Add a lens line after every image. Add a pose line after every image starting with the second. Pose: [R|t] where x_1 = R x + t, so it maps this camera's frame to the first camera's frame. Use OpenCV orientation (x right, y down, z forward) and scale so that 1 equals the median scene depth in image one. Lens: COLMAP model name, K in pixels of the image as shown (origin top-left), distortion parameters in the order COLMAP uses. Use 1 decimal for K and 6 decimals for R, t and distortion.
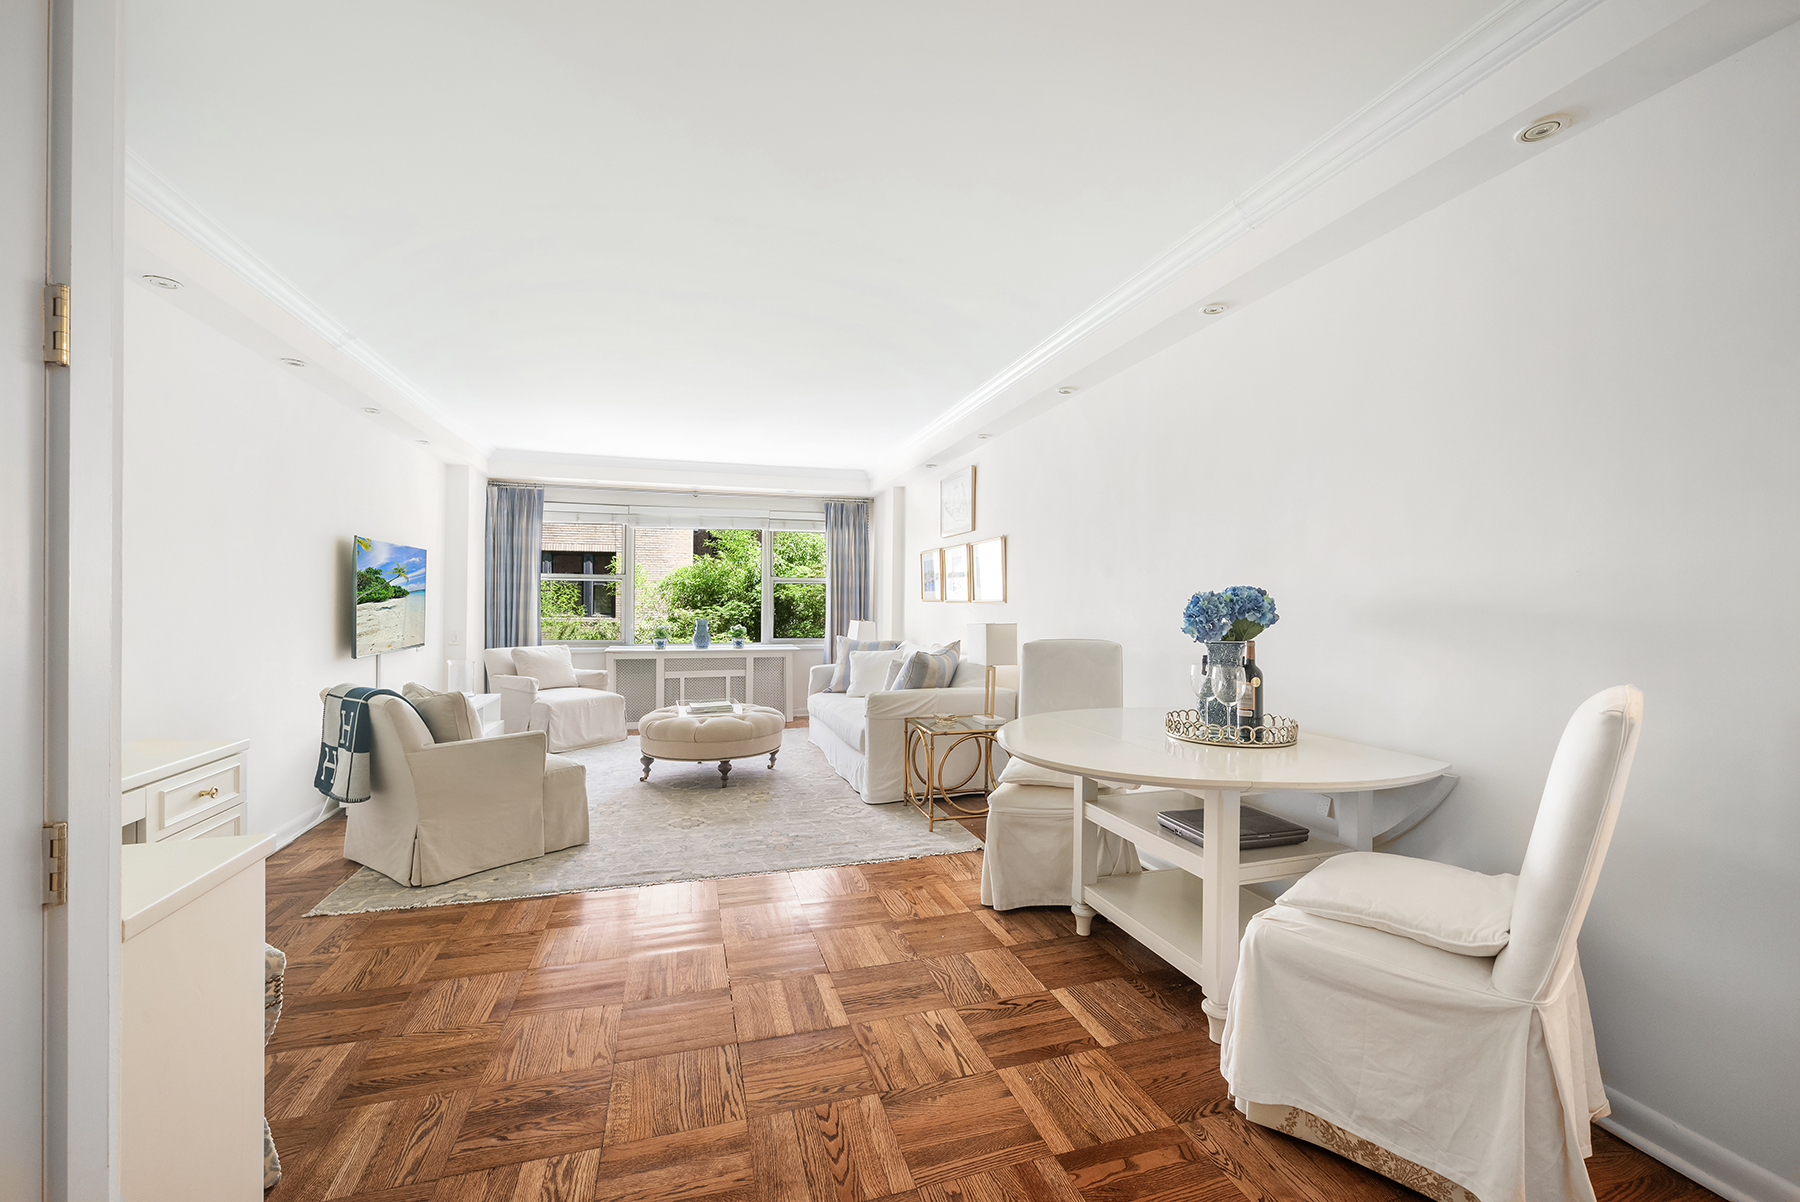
lens RADIAL K [[742.0, 0, 901.5], [0, 742.0, 610.6], [0, 0, 1]] dist [-0.001687, 0.000320]
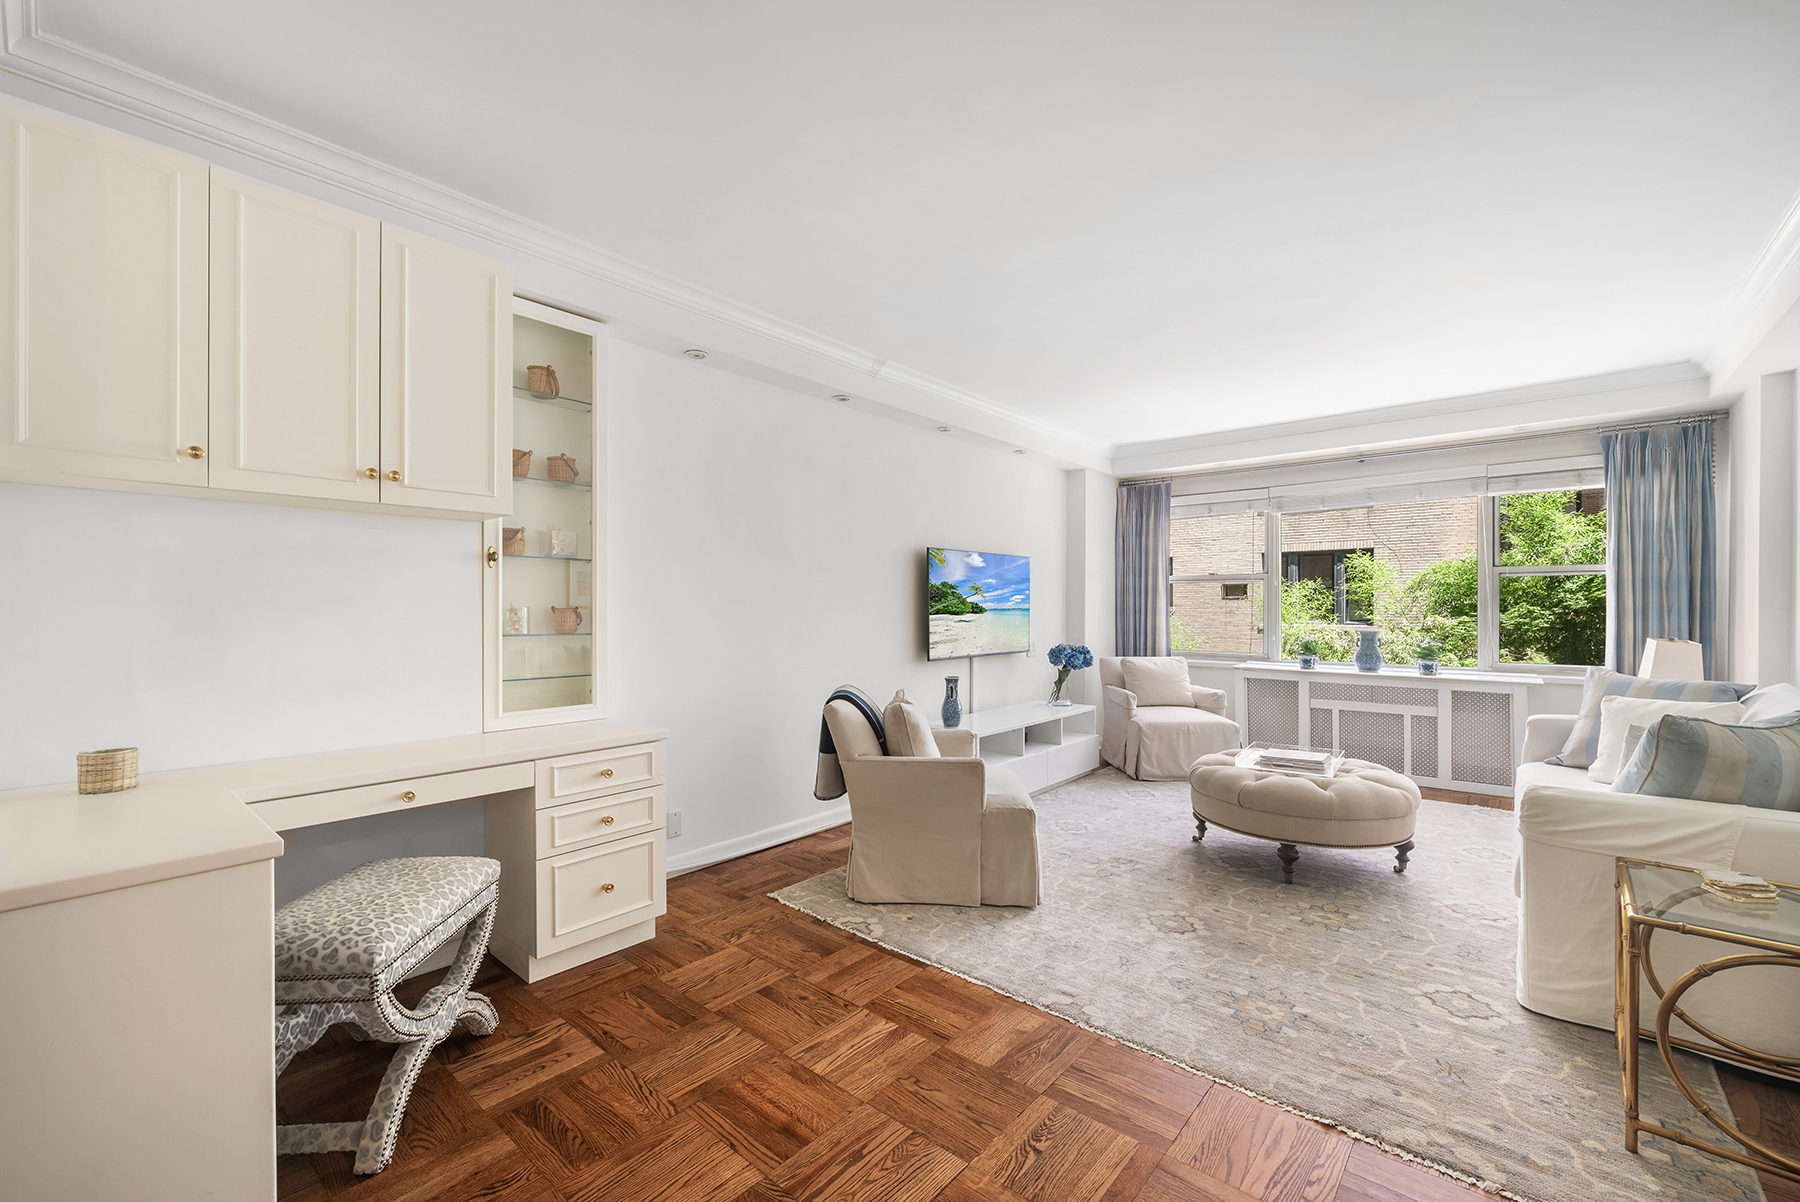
lens RADIAL K [[742.0, 0, 901.5], [0, 742.0, 610.6], [0, 0, 1]] dist [-0.001687, 0.000320]
pose [[0.540587, -0.001911, -0.841286, 0.130150], [-0.004937, 0.999973, -0.005444, -0.002732], [0.841274, 0.007097, 0.540563, 0.325383]]
